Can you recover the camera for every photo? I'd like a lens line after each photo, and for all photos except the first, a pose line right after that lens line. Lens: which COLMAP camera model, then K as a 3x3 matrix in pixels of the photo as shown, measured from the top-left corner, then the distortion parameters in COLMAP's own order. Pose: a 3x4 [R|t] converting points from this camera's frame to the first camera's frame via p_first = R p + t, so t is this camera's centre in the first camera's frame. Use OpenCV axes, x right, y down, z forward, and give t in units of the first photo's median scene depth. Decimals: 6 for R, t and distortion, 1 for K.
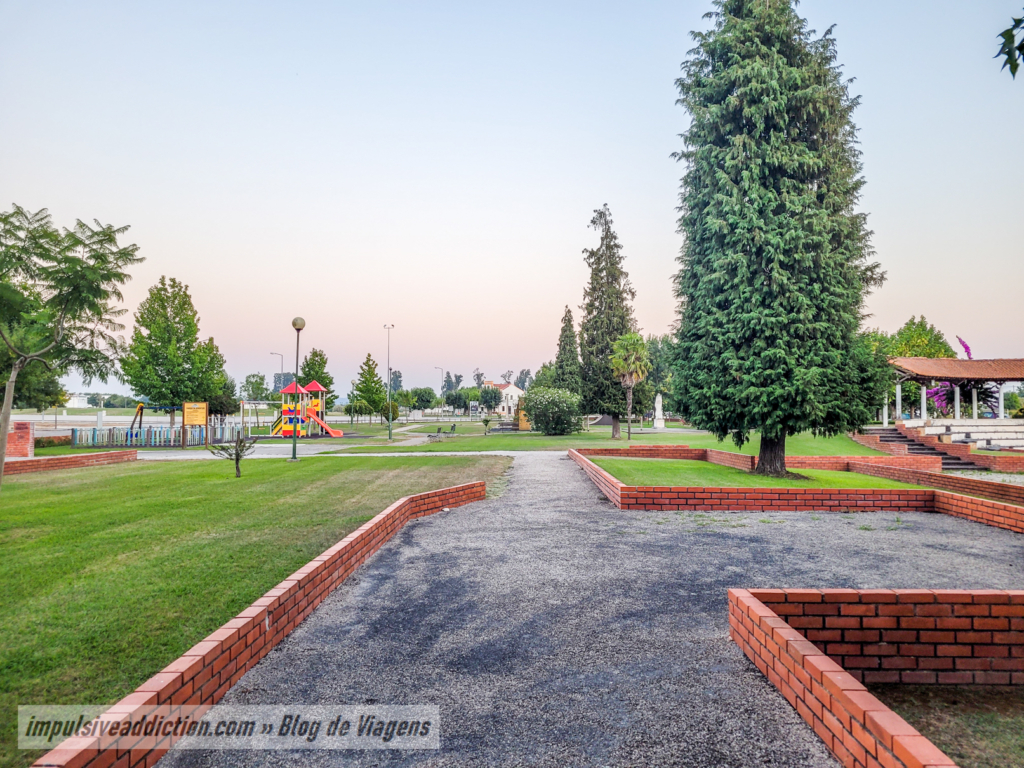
lens RADIAL K [[786.7, 0, 512.8], [0, 786.7, 387.6], [0, 0, 1]] dist [0.044290, -0.025352]
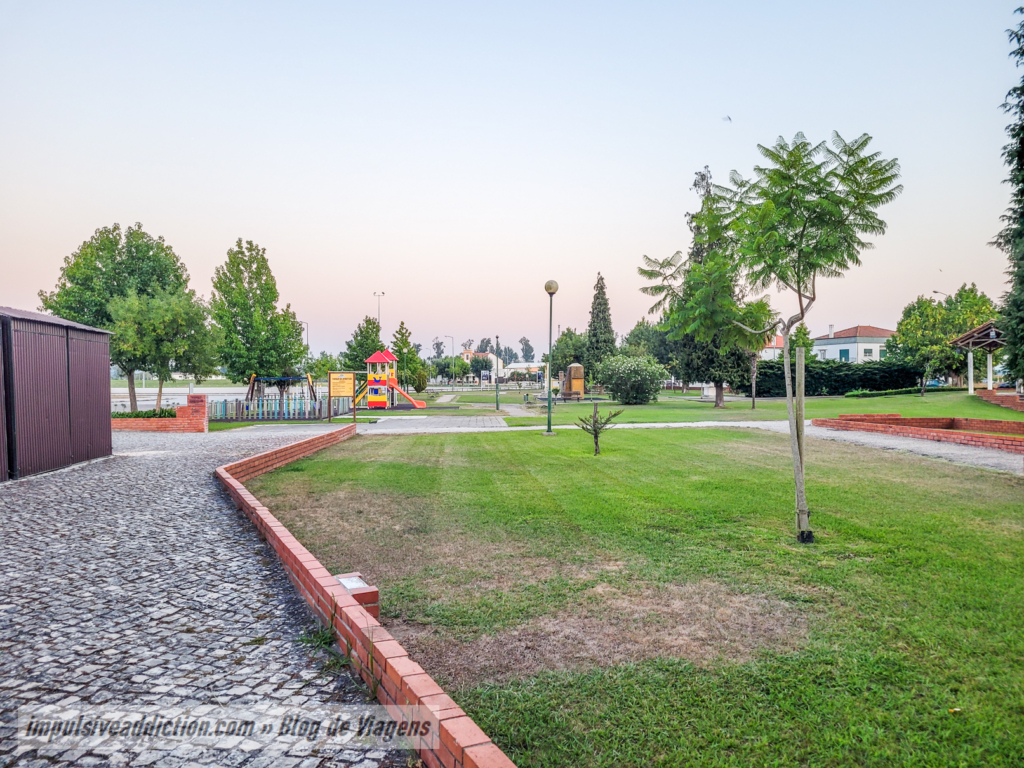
lens RADIAL K [[786.7, 0, 511.2], [0, 786.7, 382.6], [0, 0, 1]] dist [0.044290, -0.025352]
pose [[0.997528, -0.006330, 0.069986, -0.185043], [0.004018, 0.999443, 0.033123, 0.000267], [-0.070157, -0.032760, 0.996998, 0.036547]]
